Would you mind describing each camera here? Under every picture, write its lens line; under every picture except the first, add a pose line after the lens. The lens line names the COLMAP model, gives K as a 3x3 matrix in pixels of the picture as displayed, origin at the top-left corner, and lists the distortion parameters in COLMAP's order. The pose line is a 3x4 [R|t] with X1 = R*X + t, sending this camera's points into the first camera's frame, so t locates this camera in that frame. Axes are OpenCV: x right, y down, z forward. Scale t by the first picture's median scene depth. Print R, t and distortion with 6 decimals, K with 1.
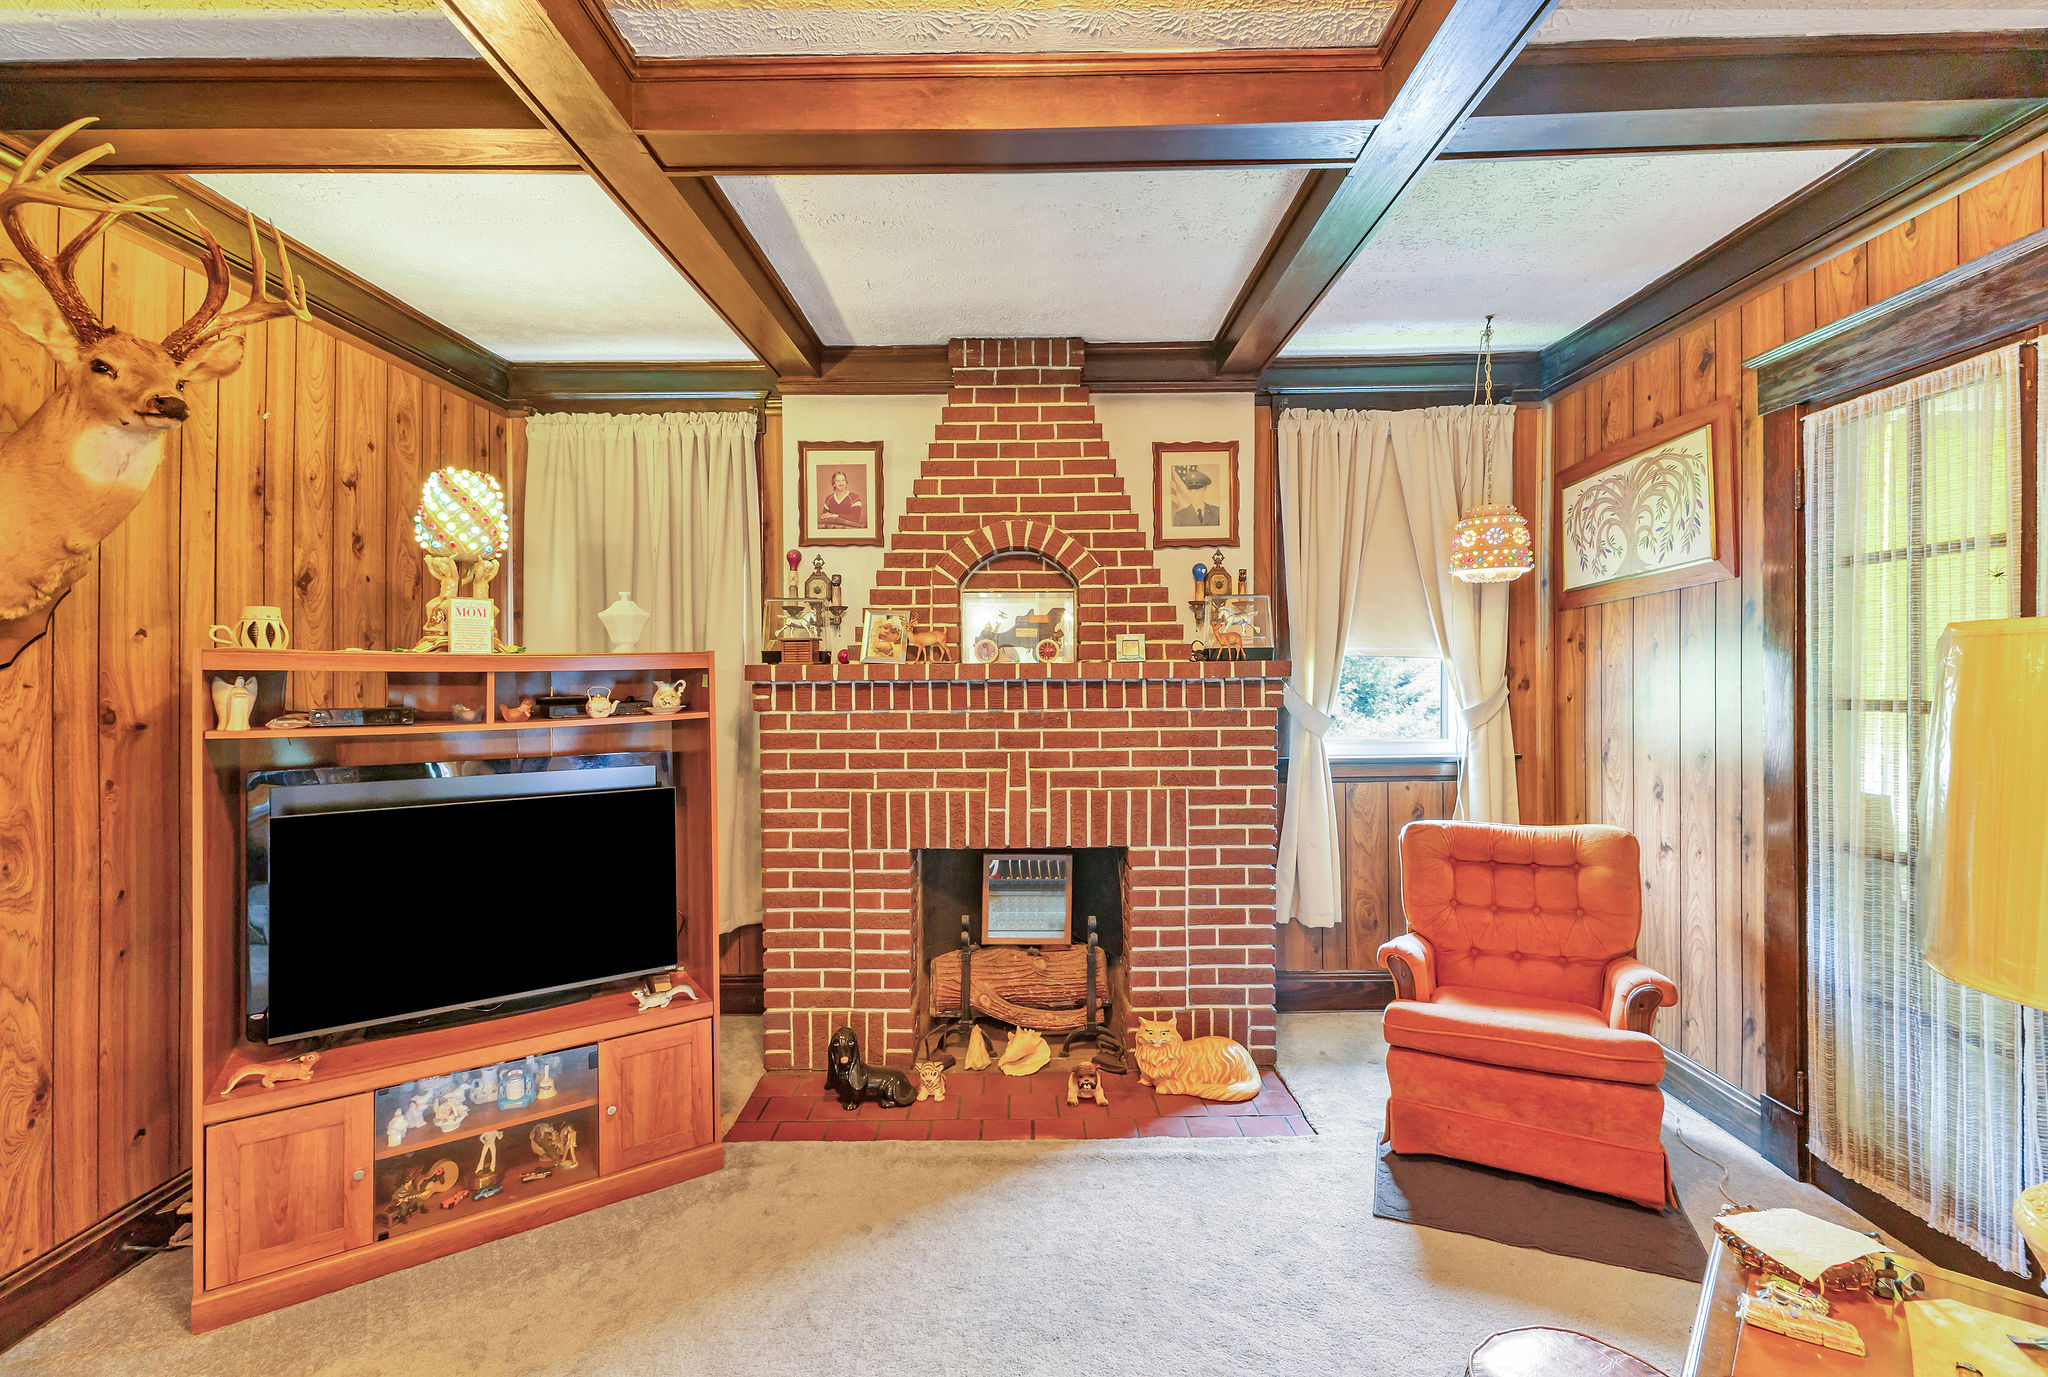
lens RADIAL K [[938.0, 0, 1039.7], [0, 938.0, 673.1], [0, 0, 1]] dist [0.010551, -0.001291]
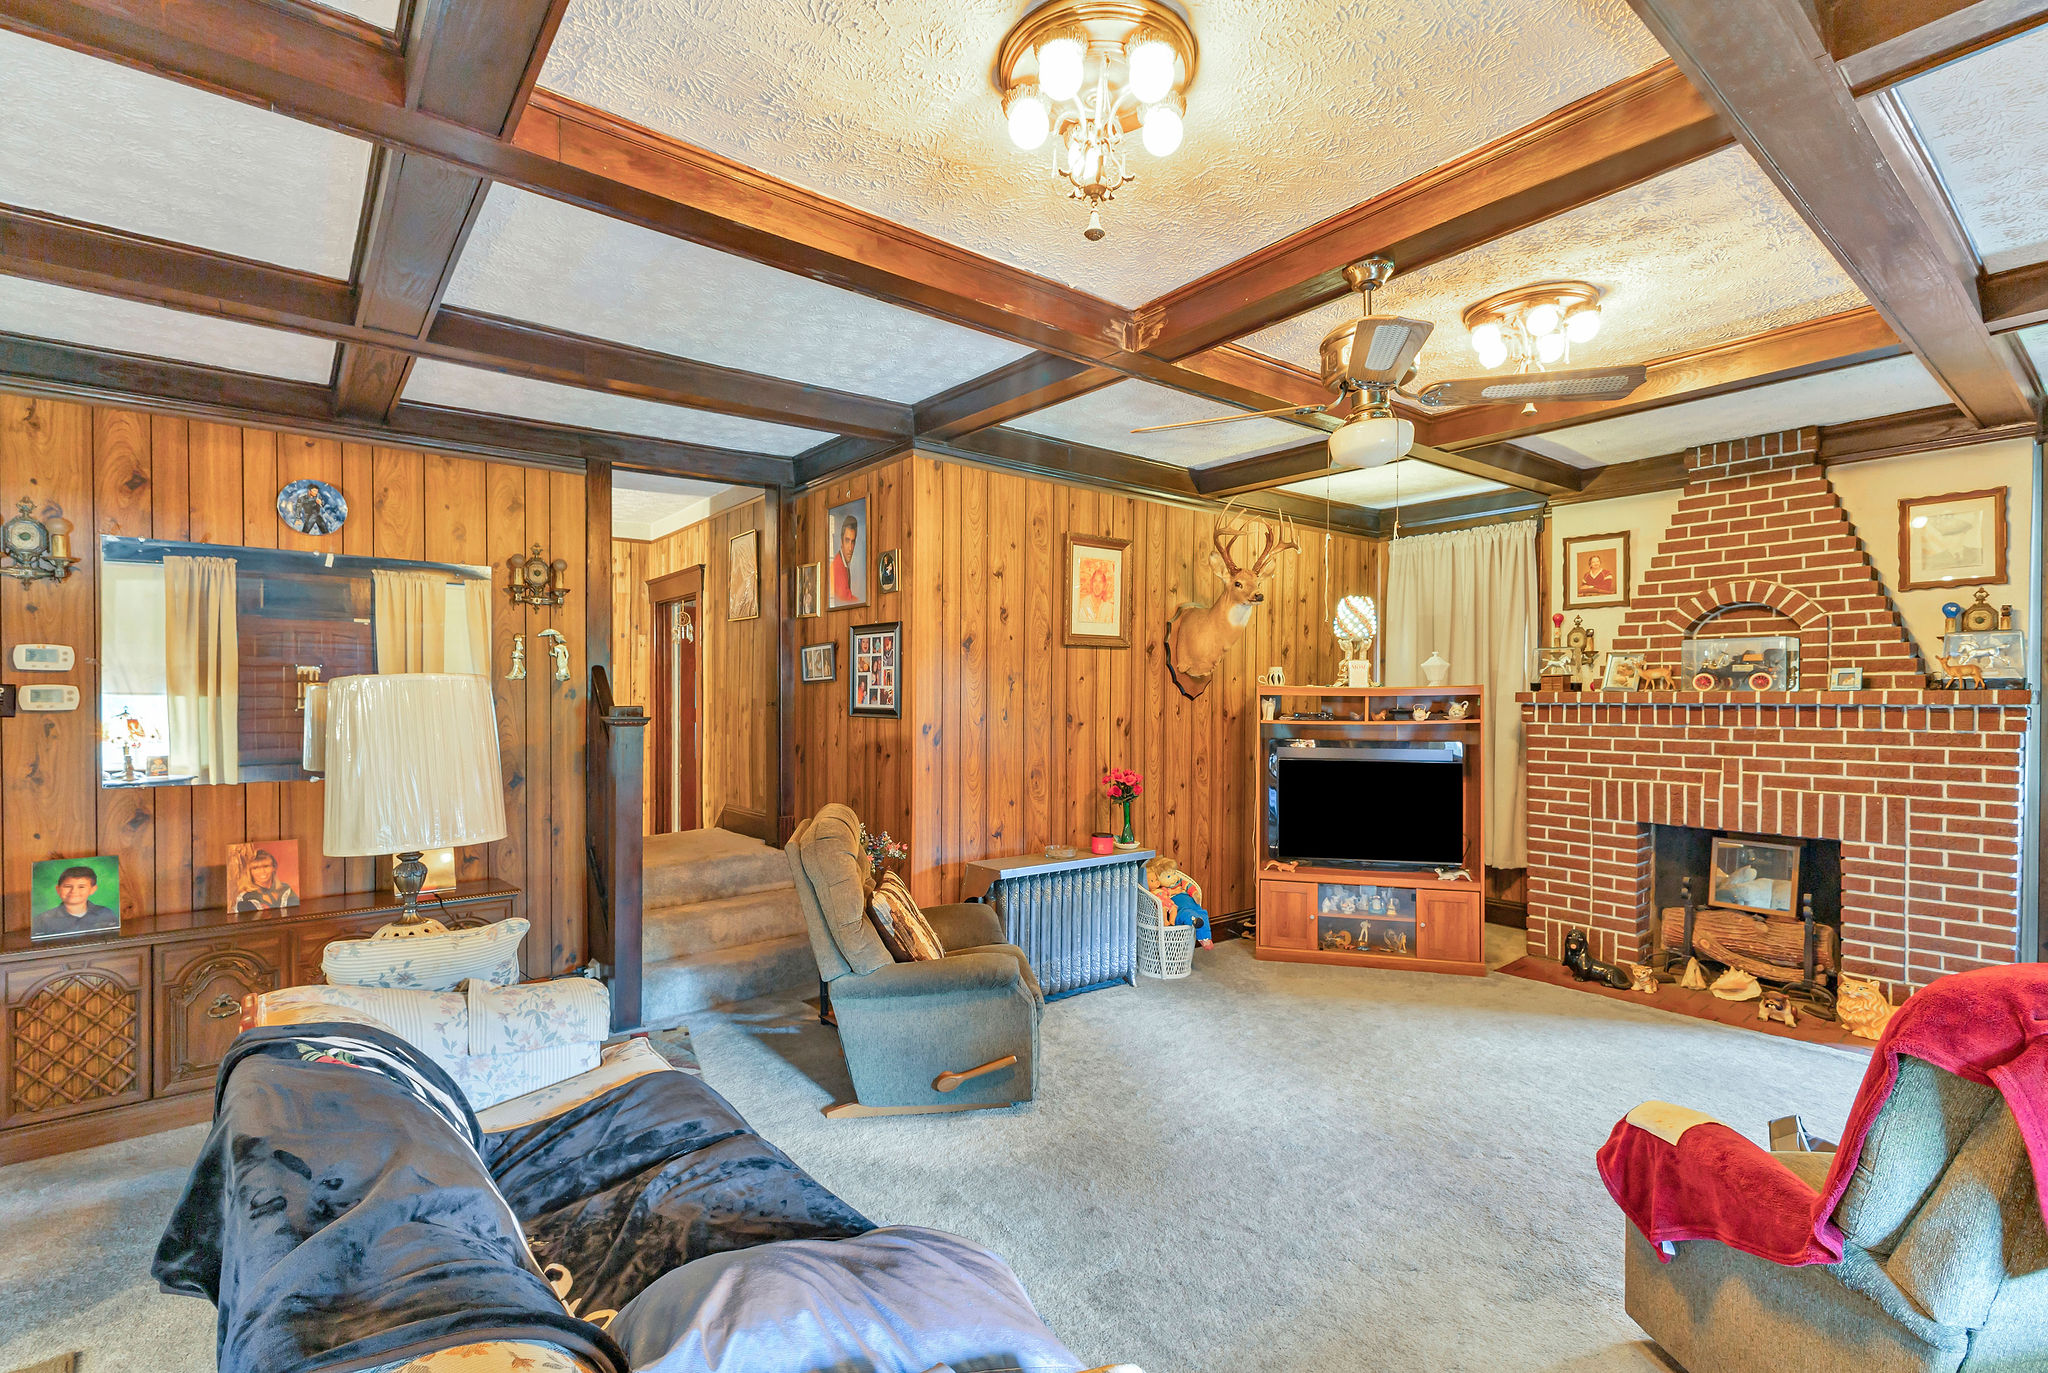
lens RADIAL K [[894.9, 0, 1040.4], [0, 894.9, 703.6], [0, 0, 1]] dist [0.009391, -0.001893]
pose [[0.637994, 0.013010, -0.769932, 0.330617], [-0.005335, 0.999908, 0.012475, -0.004081], [0.770023, -0.003851, 0.638005, -0.562738]]
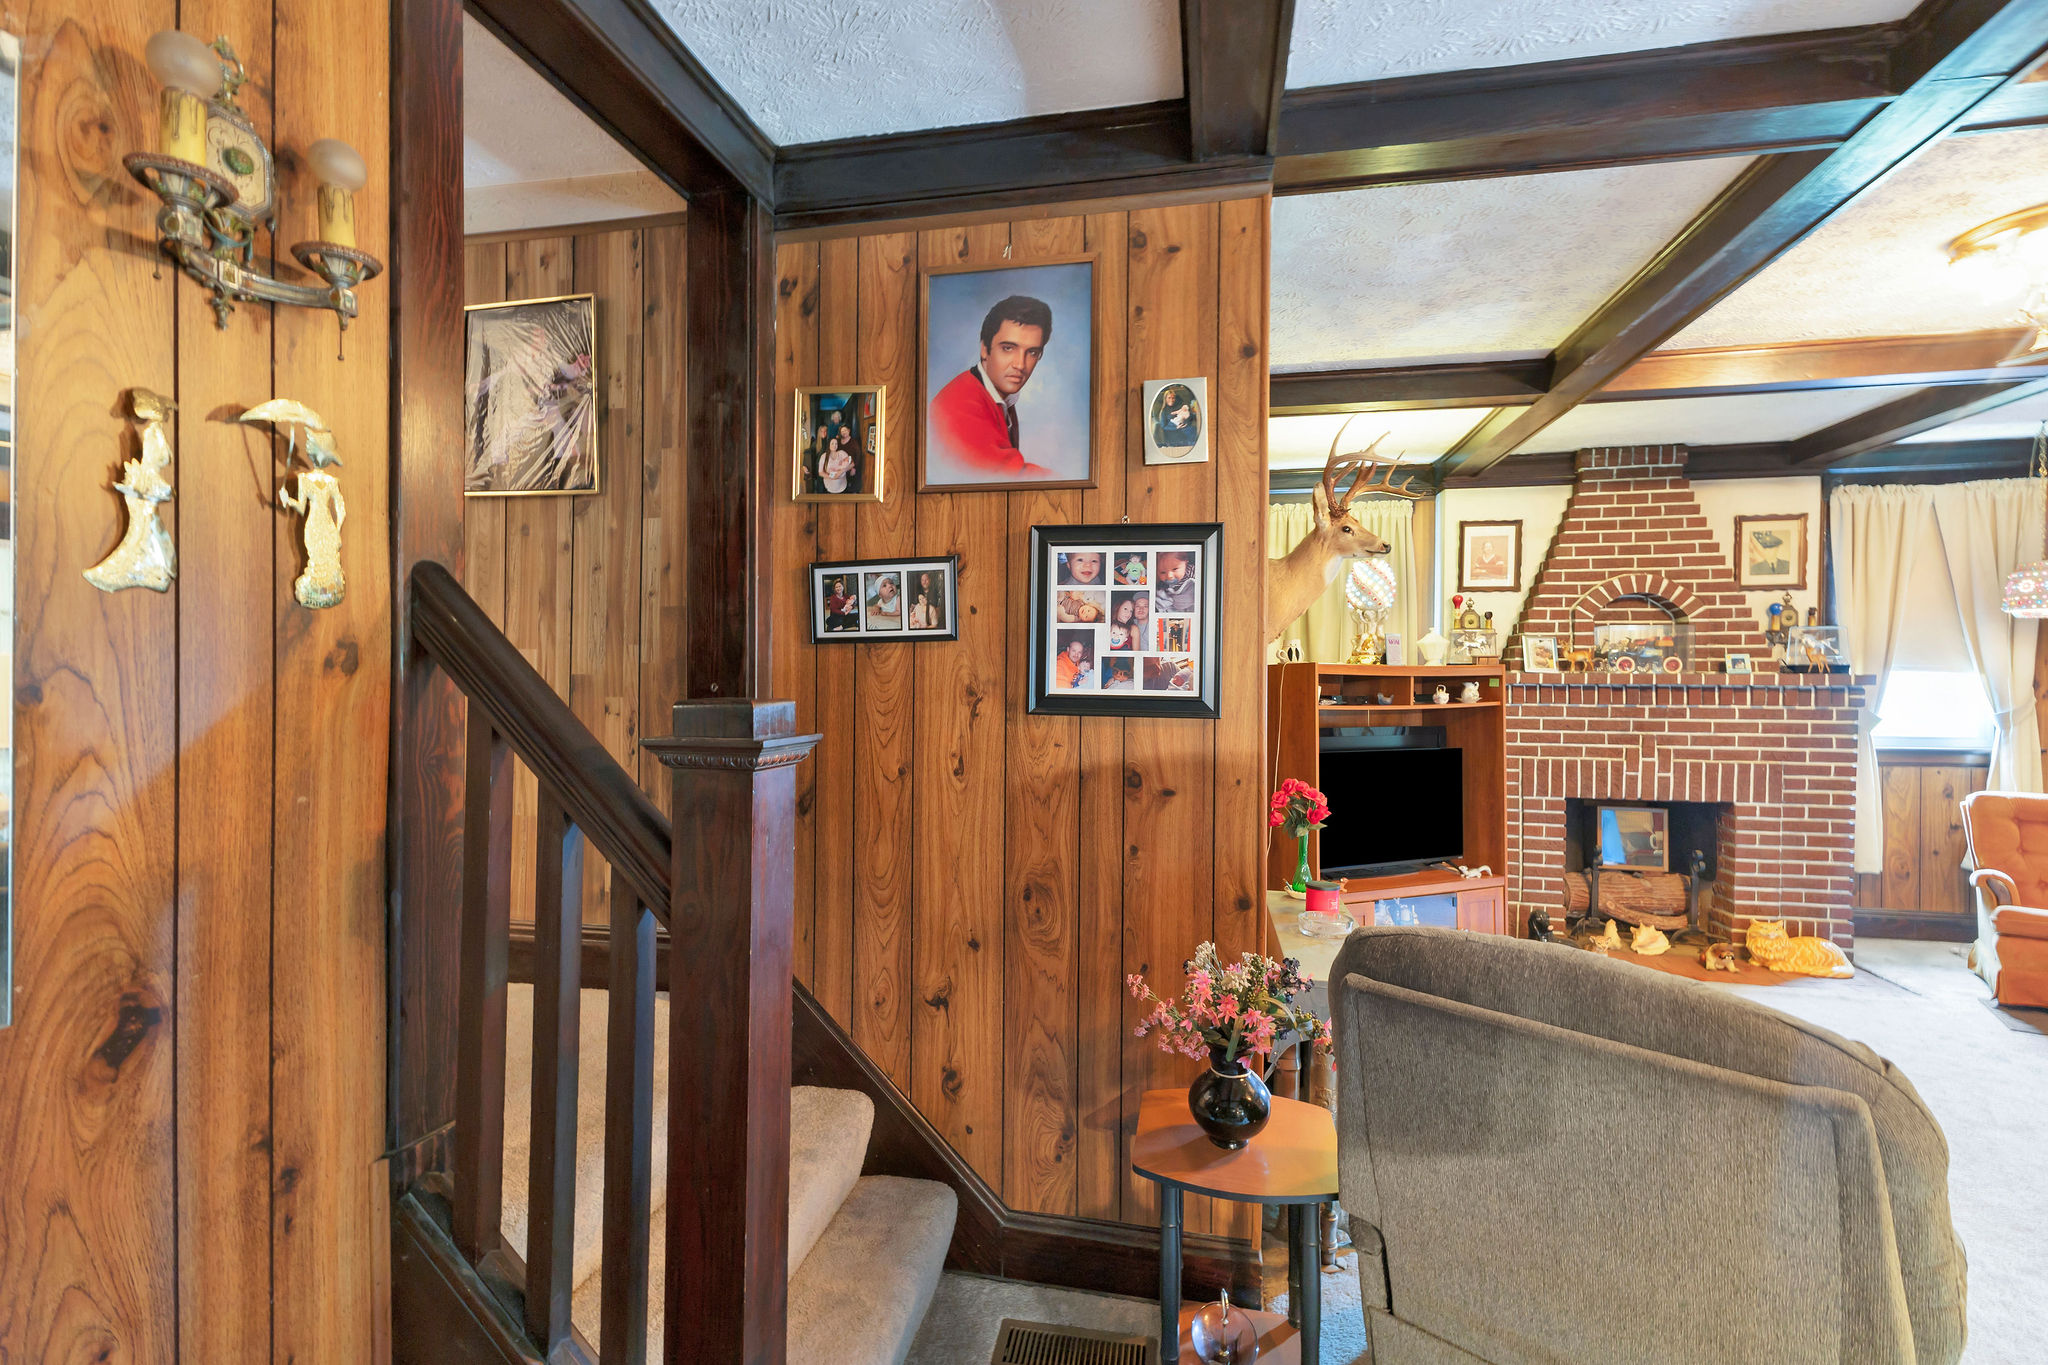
lens RADIAL K [[894.9, 0, 1083.3], [0, 894.9, 679.3], [0, 0, 1]] dist [0.009391, -0.001893]
pose [[0.977347, 0.013799, -0.211191, -0.587045], [-0.013222, 0.999904, 0.004145, 0.004200], [0.211228, -0.001259, 0.977436, -0.548802]]
